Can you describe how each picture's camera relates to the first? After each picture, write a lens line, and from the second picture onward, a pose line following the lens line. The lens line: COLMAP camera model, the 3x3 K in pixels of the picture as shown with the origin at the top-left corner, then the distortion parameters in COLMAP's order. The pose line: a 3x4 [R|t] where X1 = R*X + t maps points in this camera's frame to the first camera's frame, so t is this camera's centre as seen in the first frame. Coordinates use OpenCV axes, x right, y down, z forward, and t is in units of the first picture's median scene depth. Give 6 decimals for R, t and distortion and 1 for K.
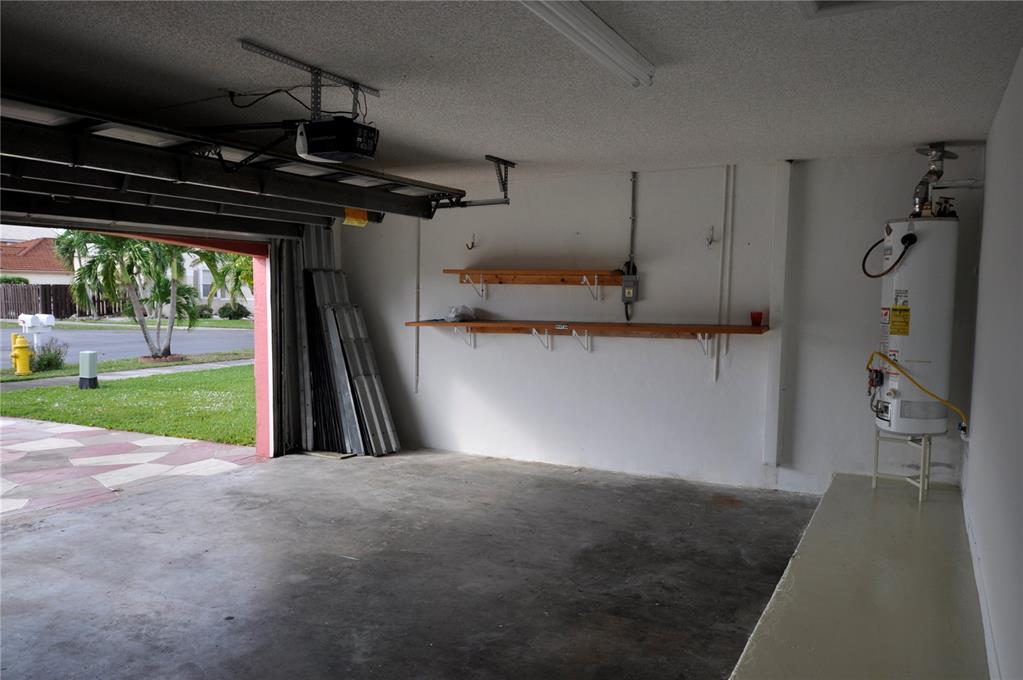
lens RADIAL K [[755.9, 0, 516.1], [0, 755.9, 341.3], [0, 0, 1]] dist [0.003244, 0.000184]
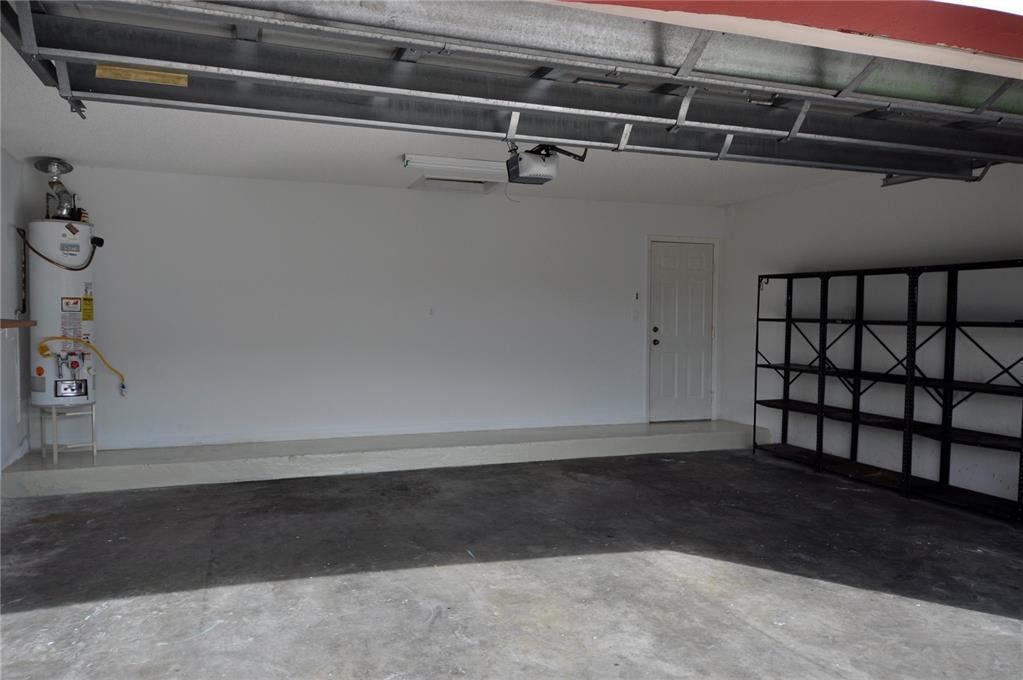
lens RADIAL K [[755.9, 0, 513.7], [0, 755.9, 343.2], [0, 0, 1]] dist [0.003244, 0.000184]
pose [[-0.747052, -0.034339, 0.663878, -0.772365], [0.033141, 0.995499, 0.088785, -0.056056], [-0.663939, 0.088328, -0.742552, 1.432511]]
